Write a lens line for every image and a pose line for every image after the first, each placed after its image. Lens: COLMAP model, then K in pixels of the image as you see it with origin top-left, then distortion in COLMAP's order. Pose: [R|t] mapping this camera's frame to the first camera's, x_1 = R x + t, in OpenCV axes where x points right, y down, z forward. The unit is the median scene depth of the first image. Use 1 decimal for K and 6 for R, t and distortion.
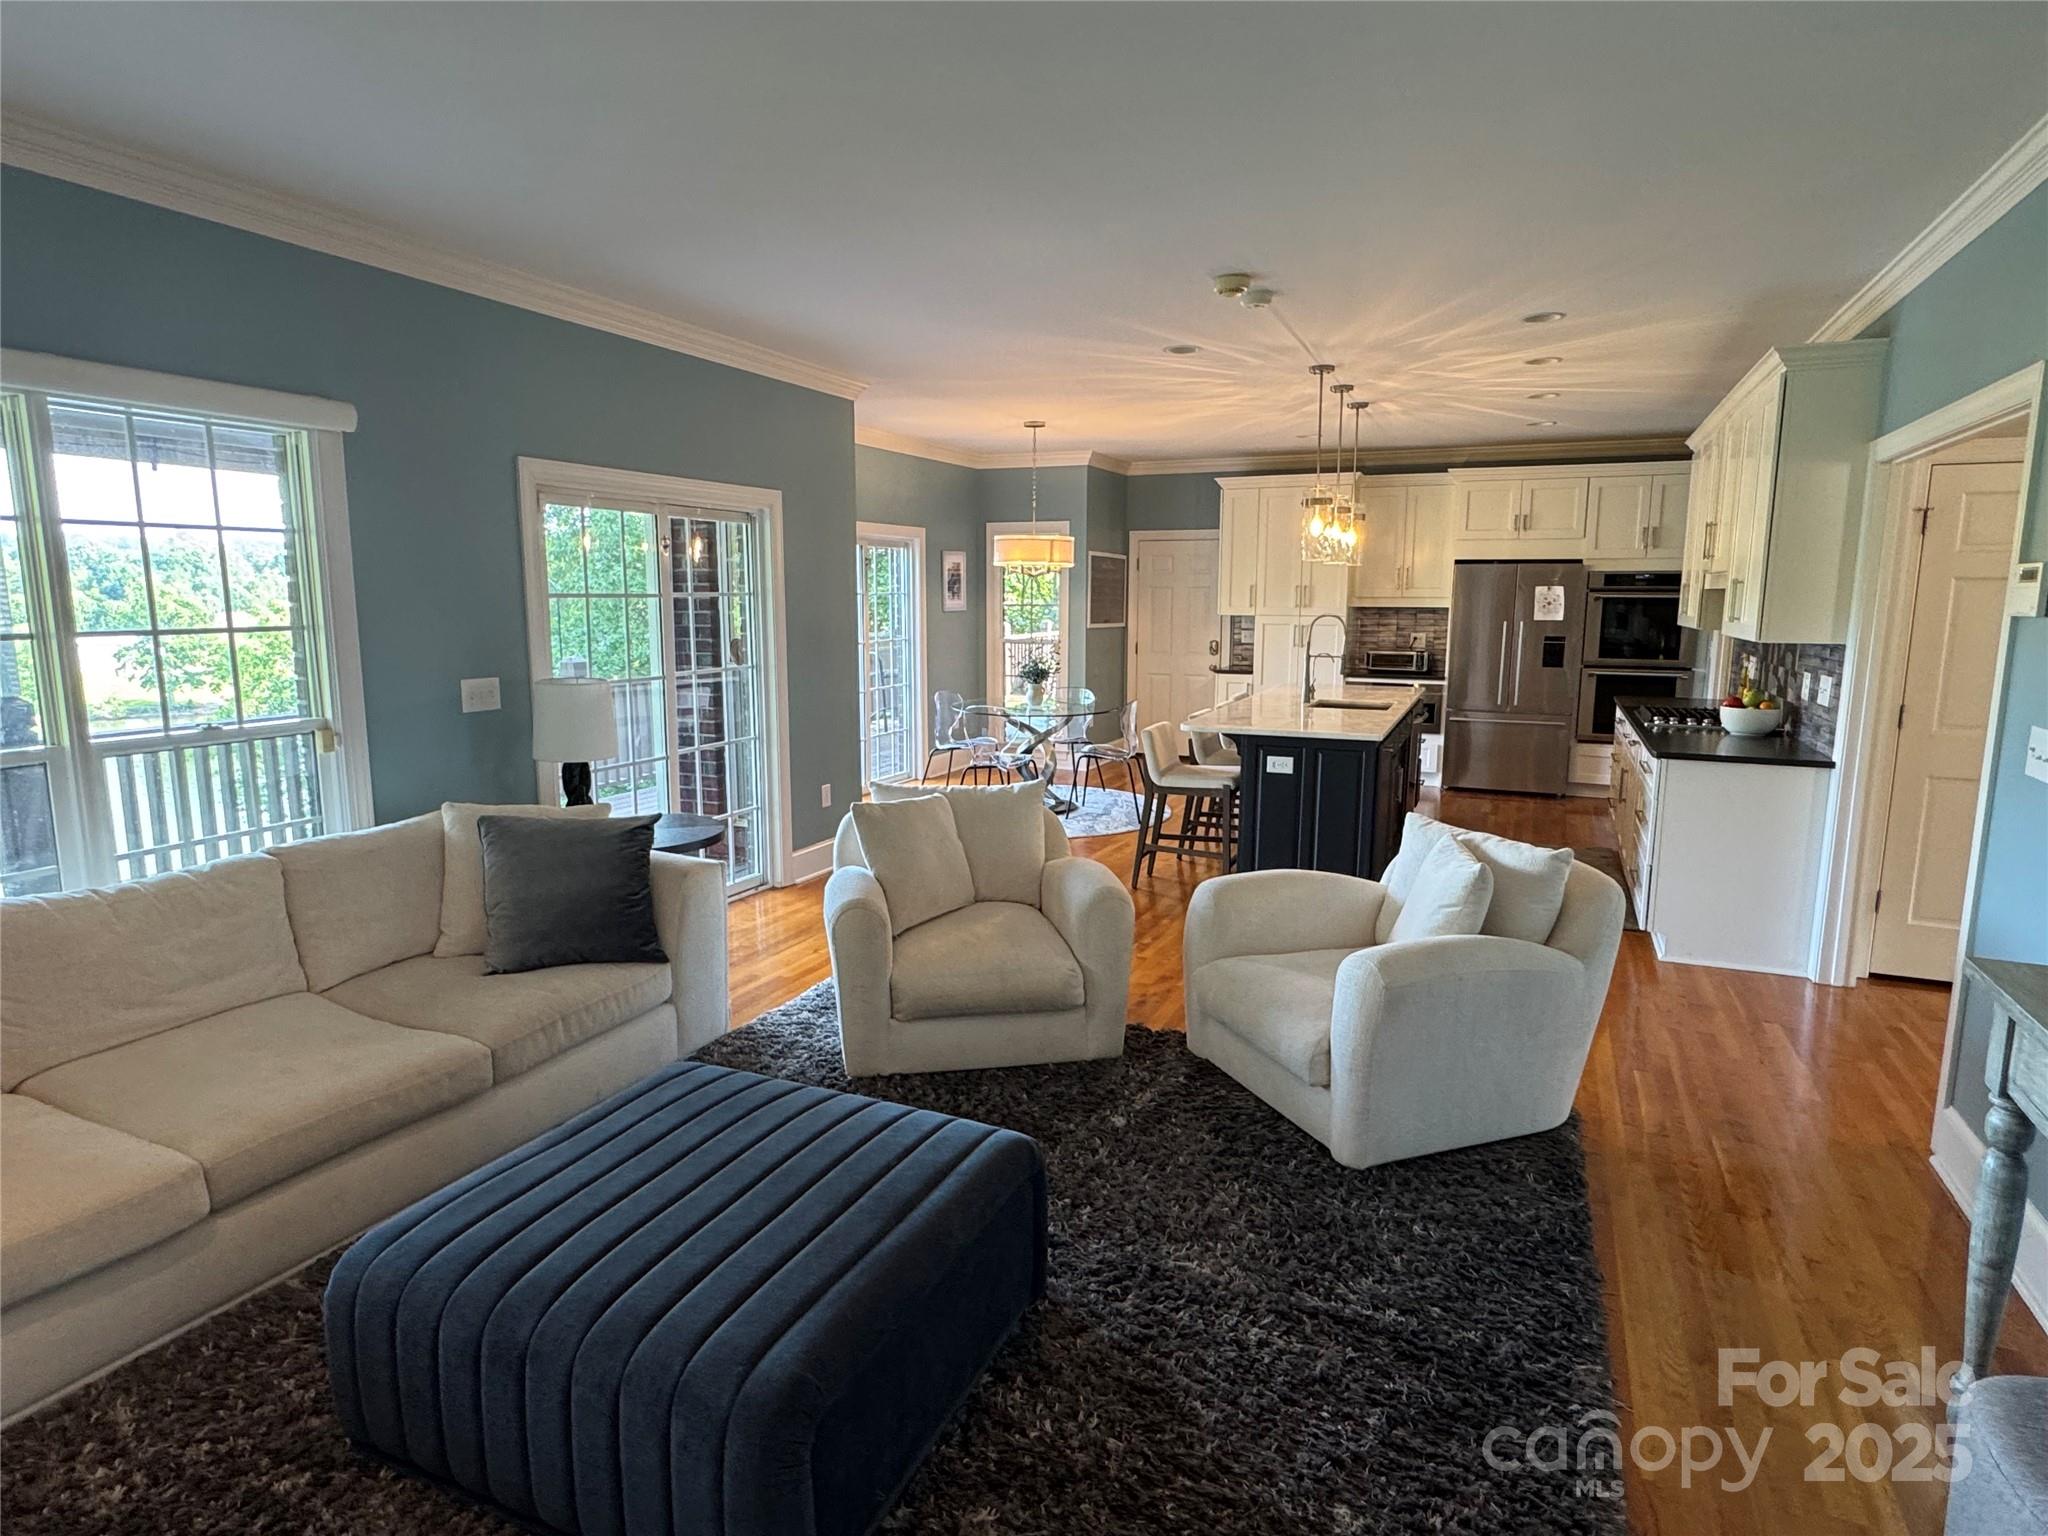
lens RADIAL K [[1121.9, 0, 1013.4], [0, 1121.9, 768.7], [0, 0, 1]] dist [-0.003418, 0.000060]
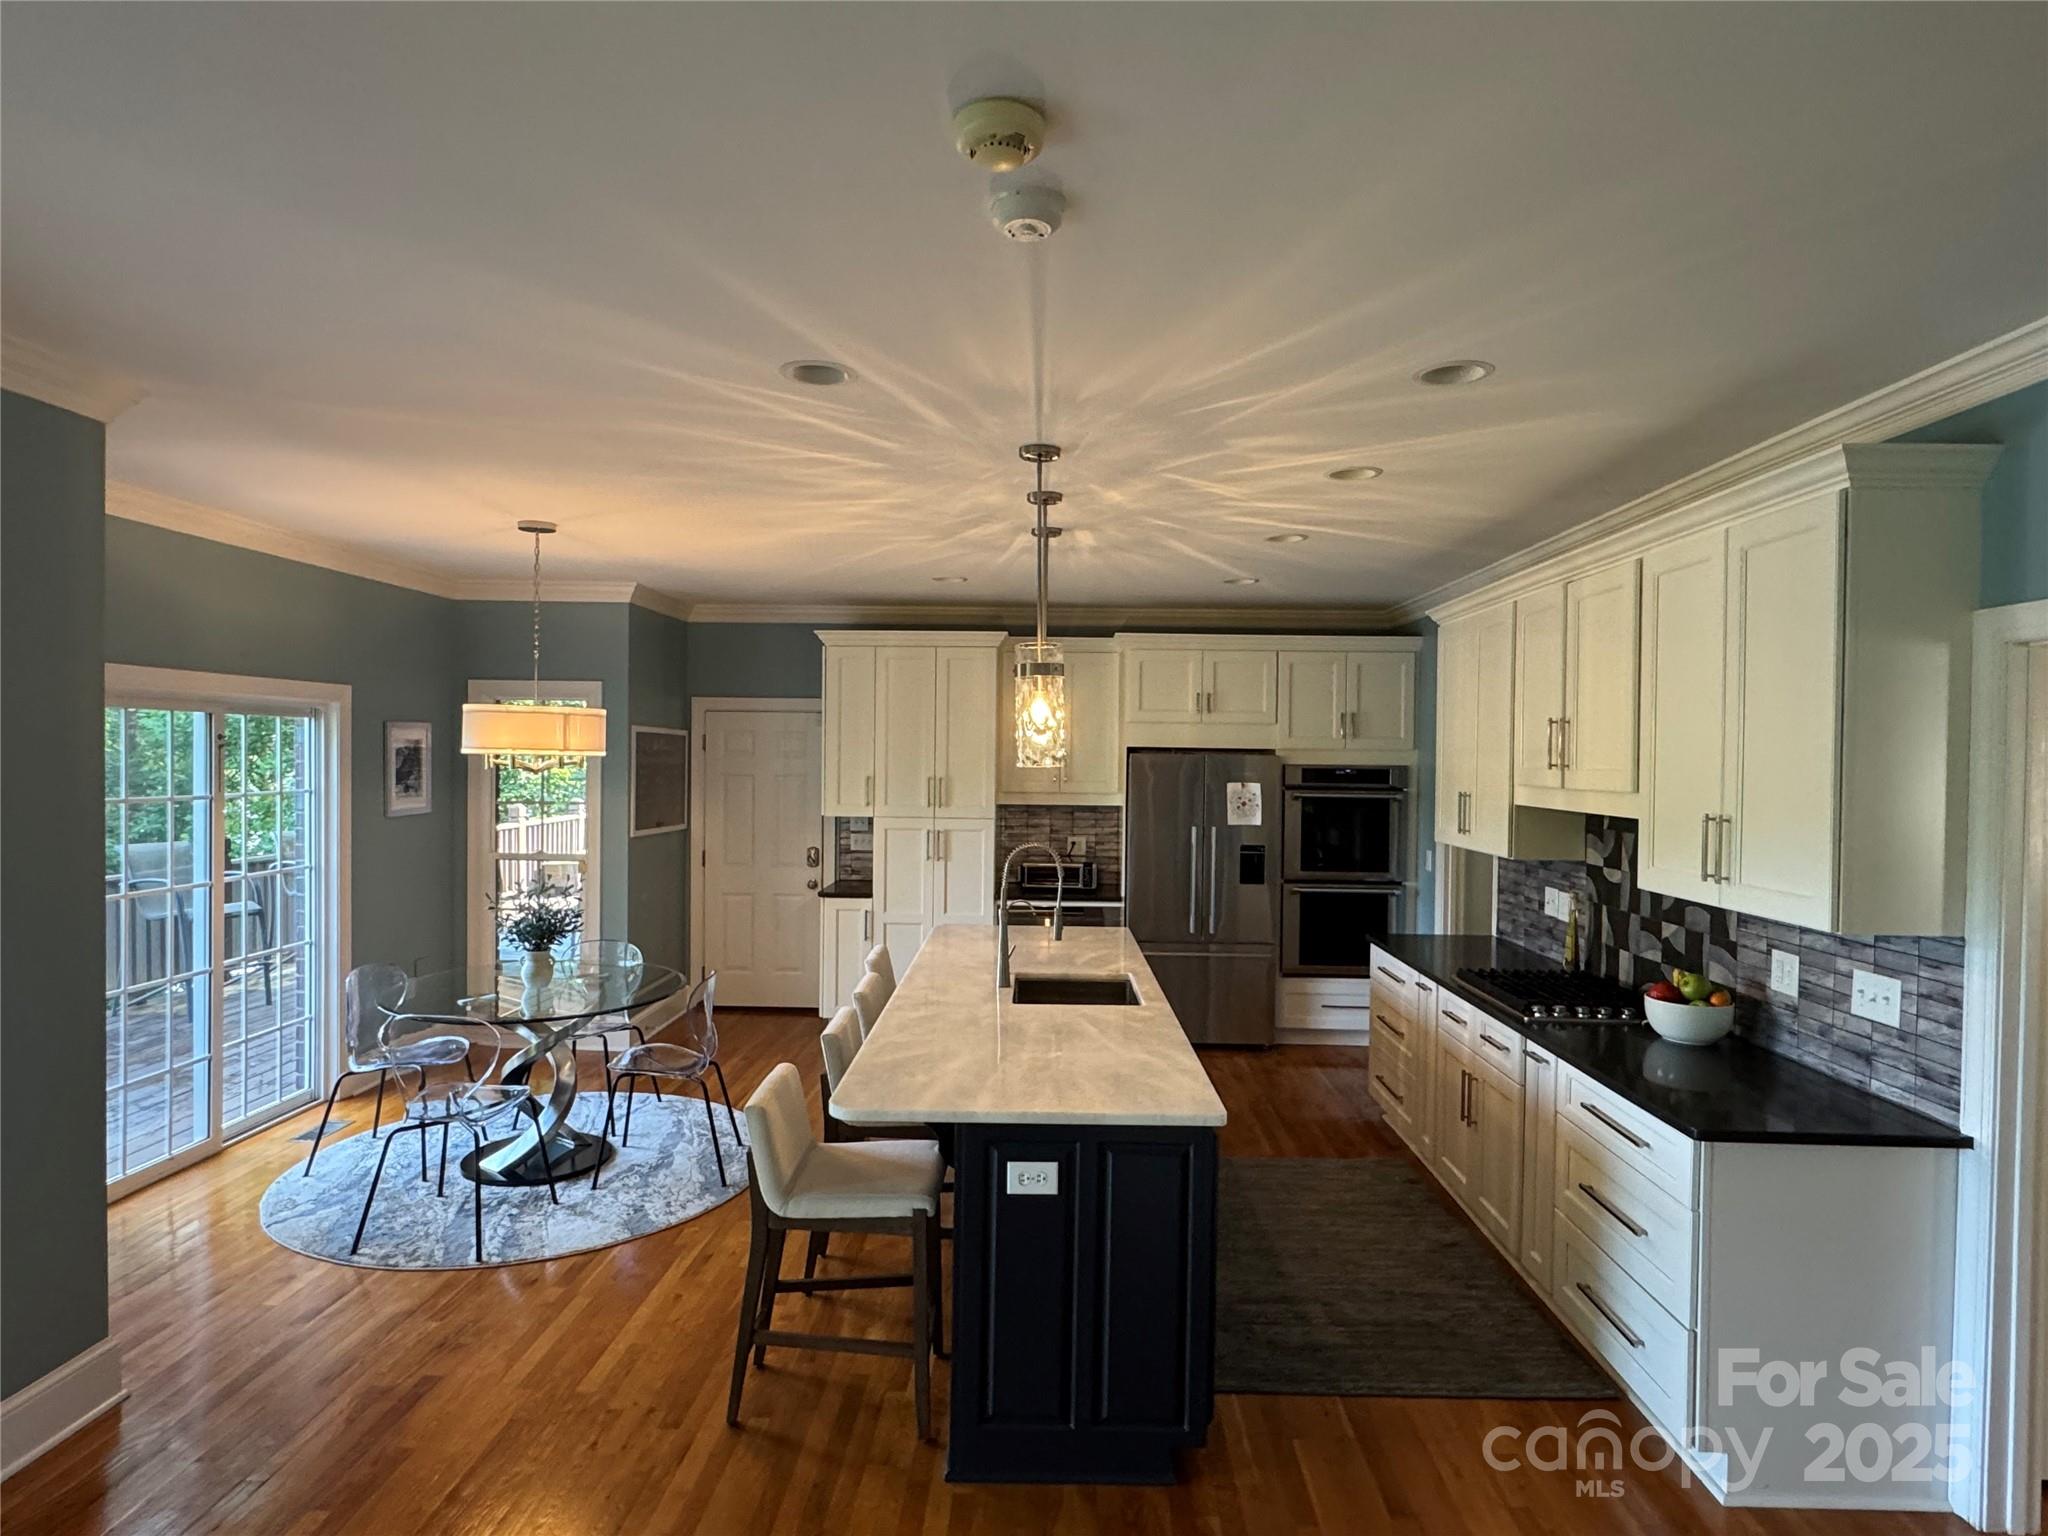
lens RADIAL K [[1121.9, 0, 1013.4], [0, 1121.9, 768.7], [0, 0, 1]] dist [-0.003418, 0.000060]
pose [[0.923786, 0.002974, 0.382897, 0.023360], [0.050233, 0.990386, -0.128888, -0.078097], [-0.379599, 0.138299, 0.914756, 0.332338]]
